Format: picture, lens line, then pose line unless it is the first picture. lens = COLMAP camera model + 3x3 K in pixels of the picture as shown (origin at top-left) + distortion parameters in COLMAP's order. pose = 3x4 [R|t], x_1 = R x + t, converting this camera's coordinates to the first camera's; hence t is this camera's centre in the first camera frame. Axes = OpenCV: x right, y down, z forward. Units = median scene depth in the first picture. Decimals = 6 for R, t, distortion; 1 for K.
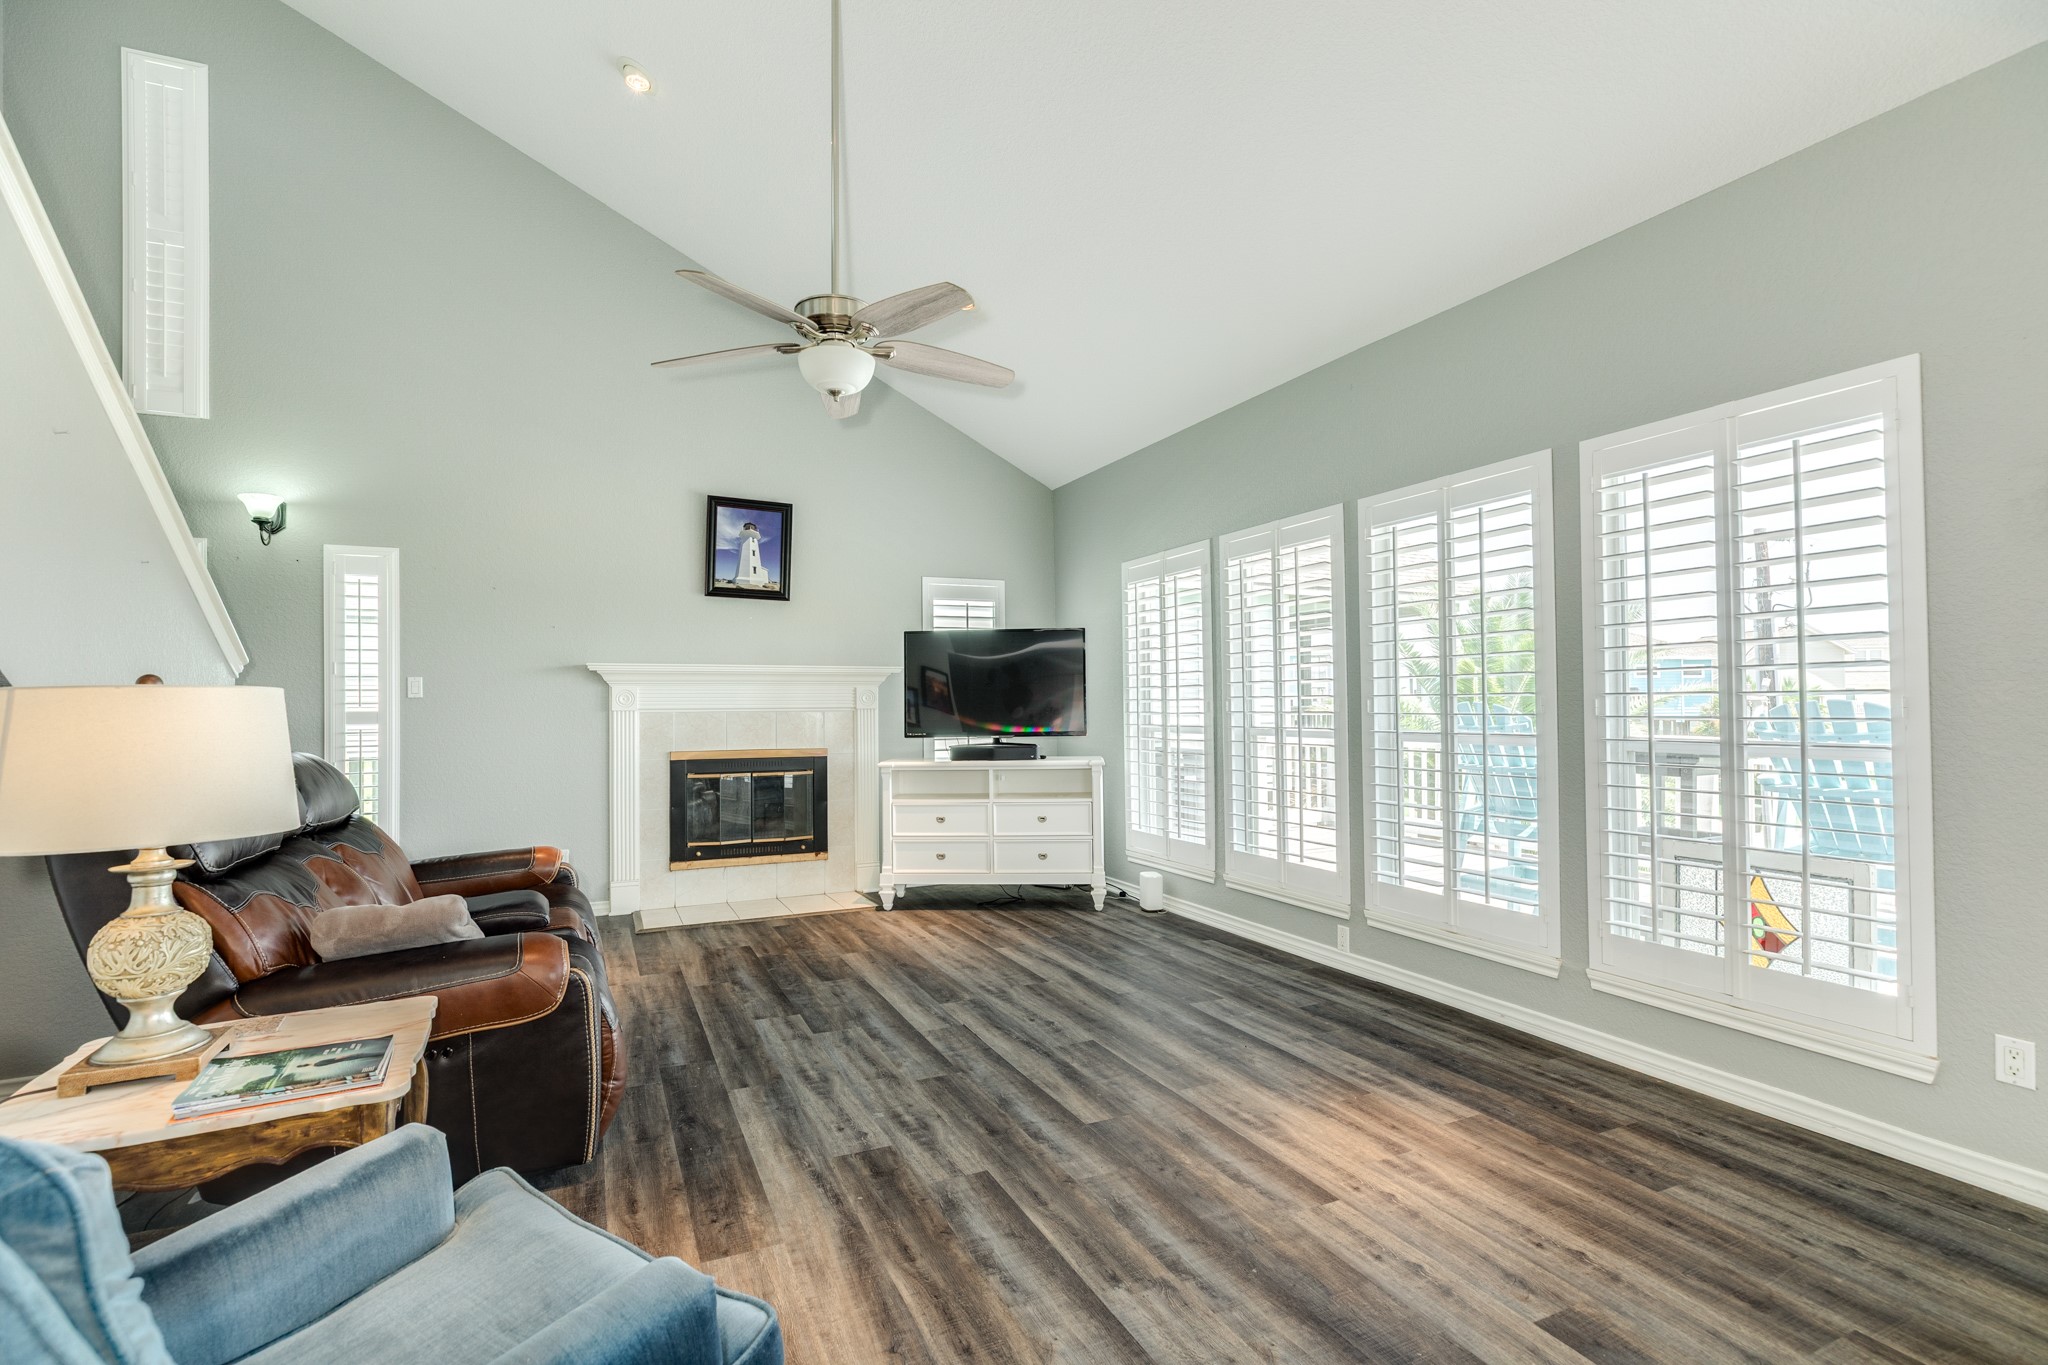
lens RADIAL K [[941.5, 0, 1018.0], [0, 941.5, 695.7], [0, 0, 1]] dist [-0.003944, -0.000166]
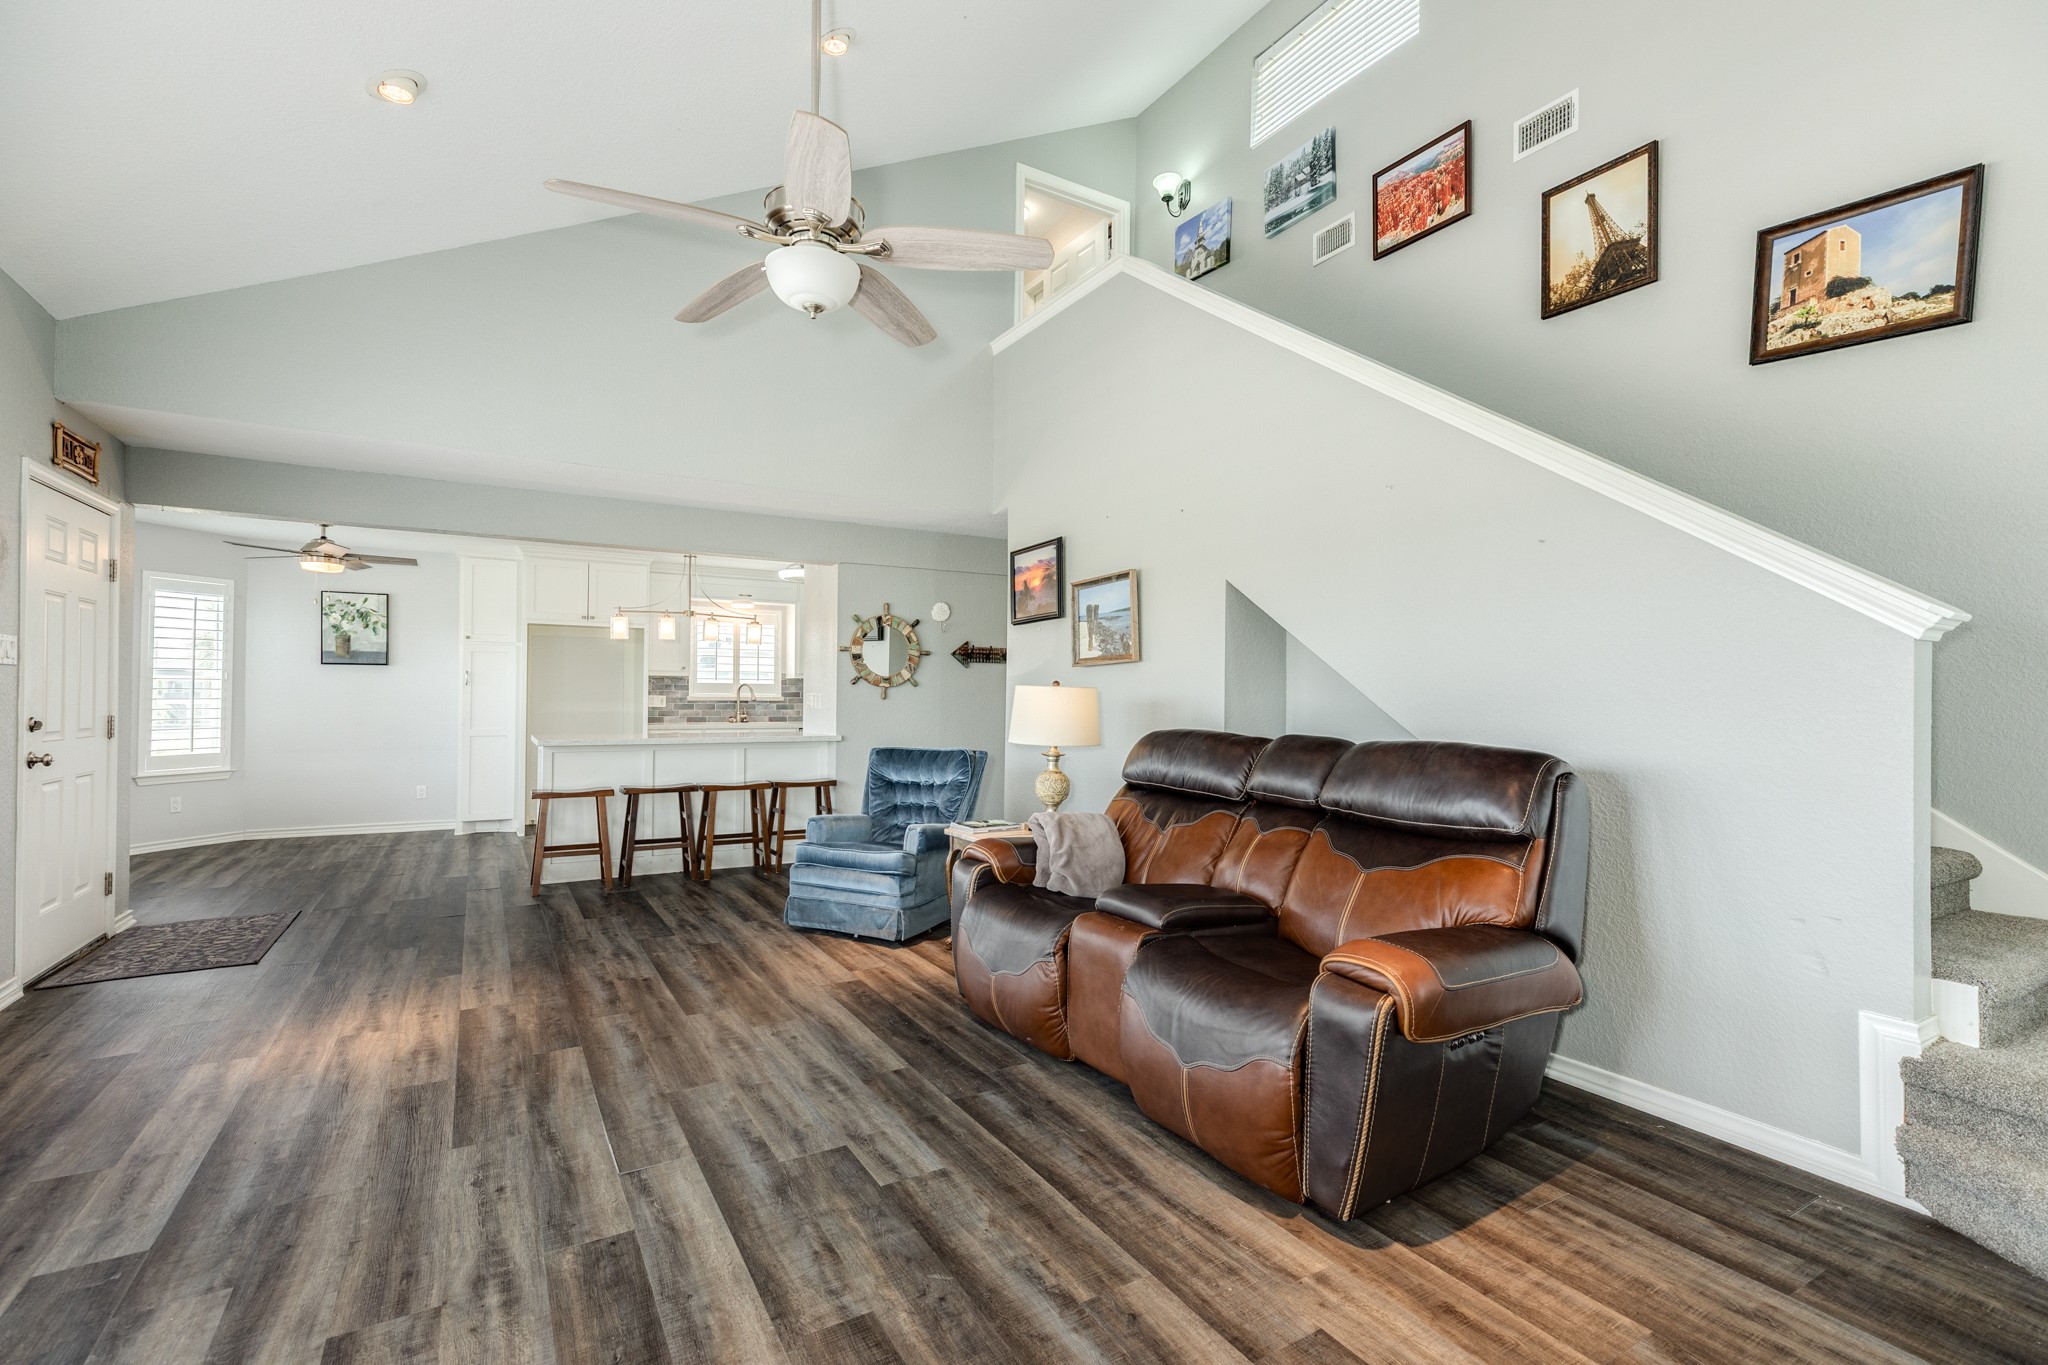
lens RADIAL K [[914.5, 0, 1022.1], [0, 914.5, 690.7], [0, 0, 1]] dist [0.002760, -0.000024]
pose [[-0.994631, 0.000032, -0.103489, -0.241764], [0.001873, 0.999842, -0.017688, 0.021350], [0.103472, -0.017787, -0.994473, 1.489067]]
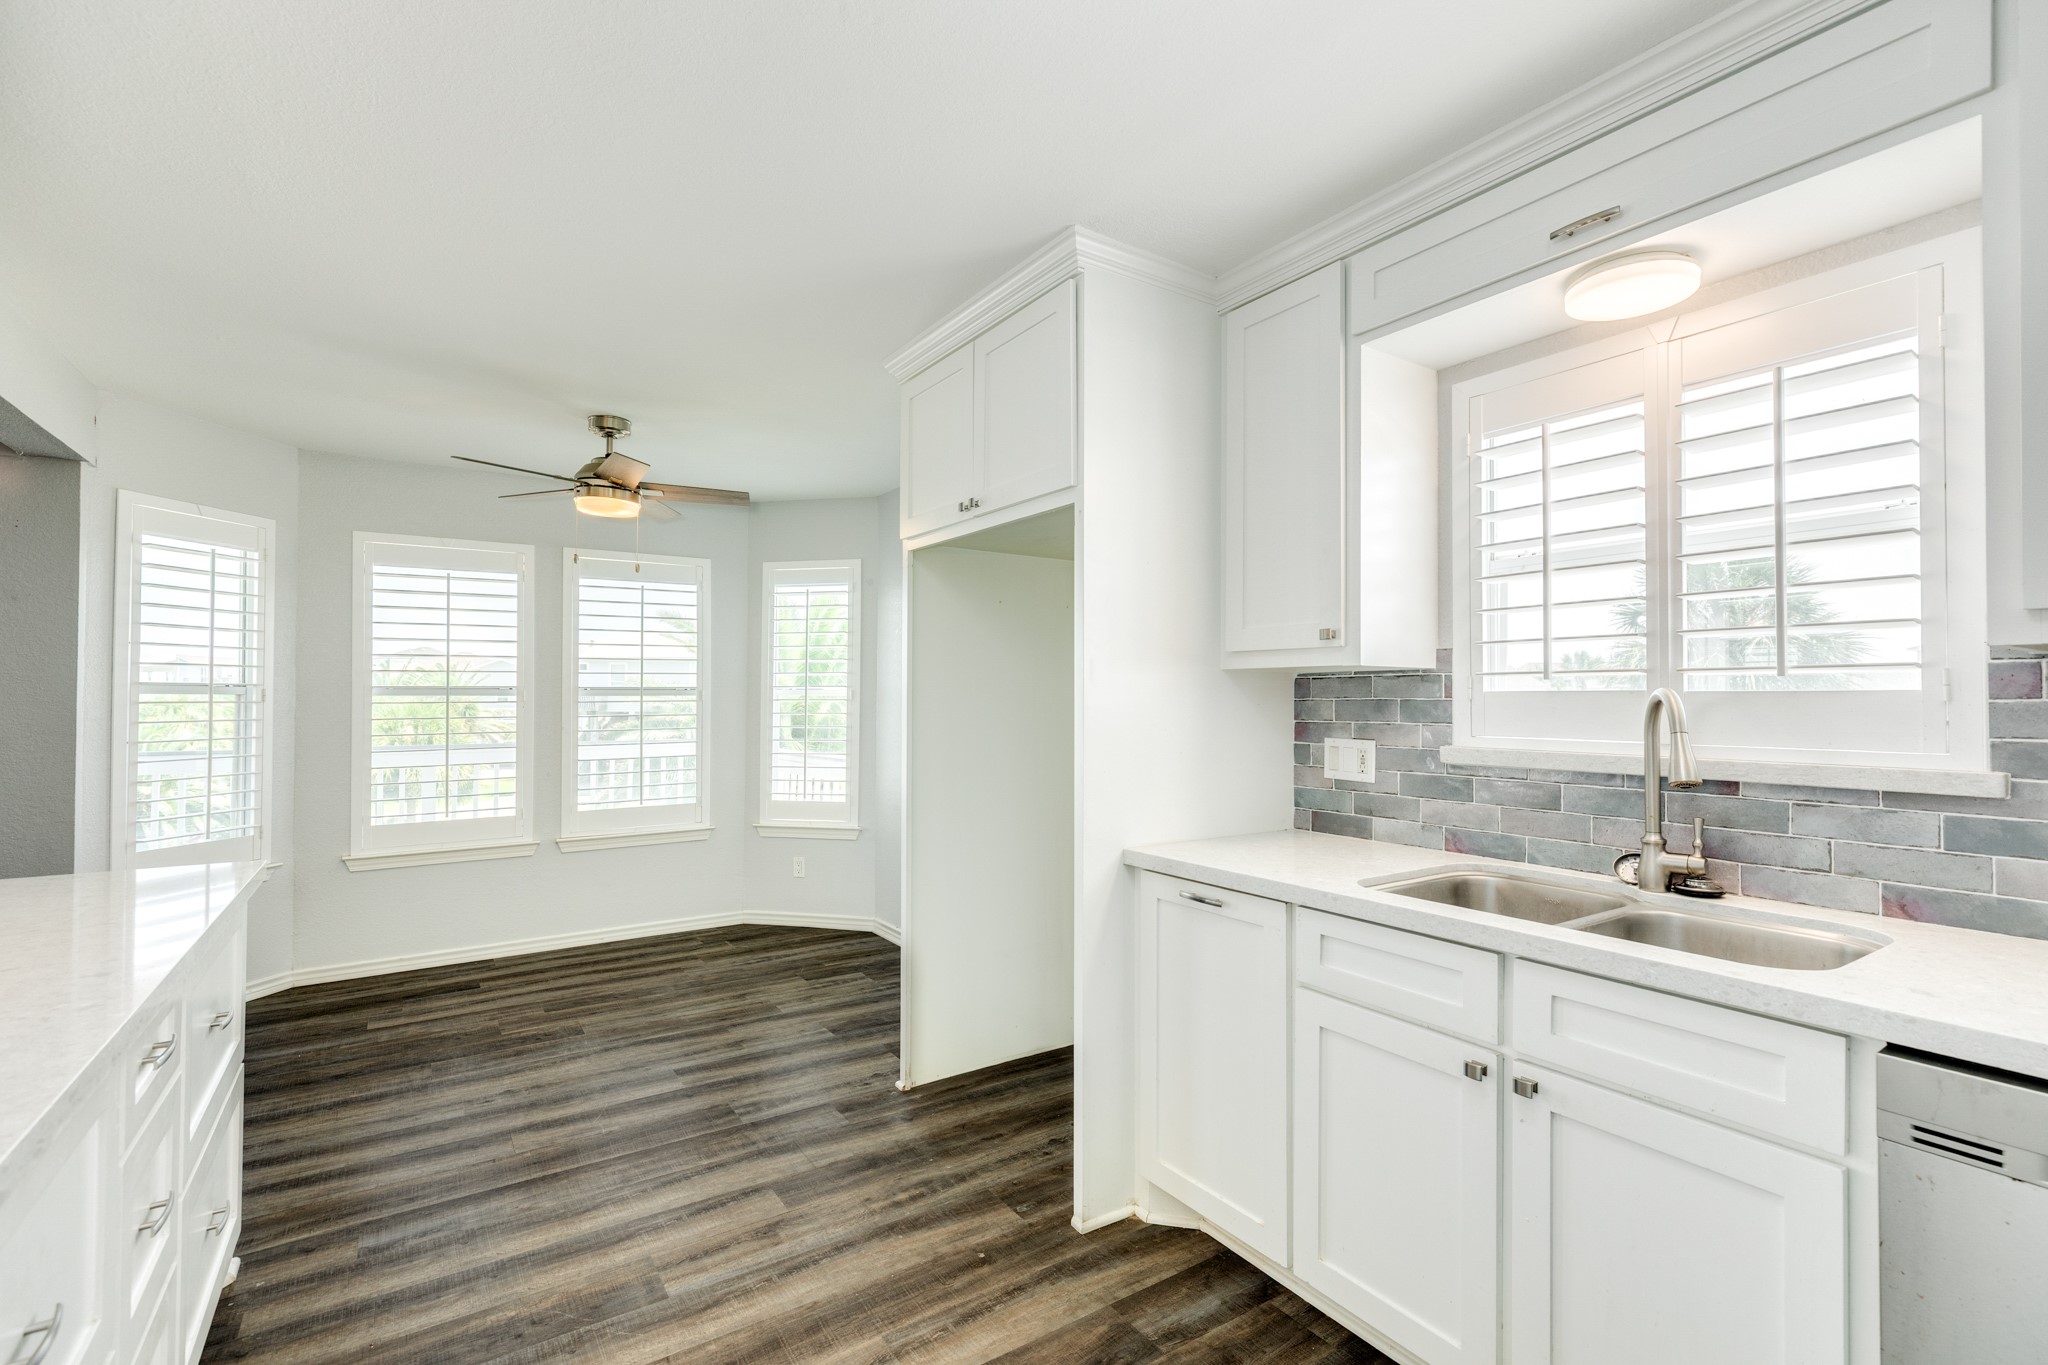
lens RADIAL K [[920.5, 0, 1020.1], [0, 920.5, 683.3], [0, 0, 1]] dist [0.002874, 0.000117]
pose [[-0.147324, 0.024126, 0.988794, -0.176138], [-0.011704, 0.999590, -0.026133, -0.028039], [-0.989019, -0.015423, -0.146981, -0.534726]]
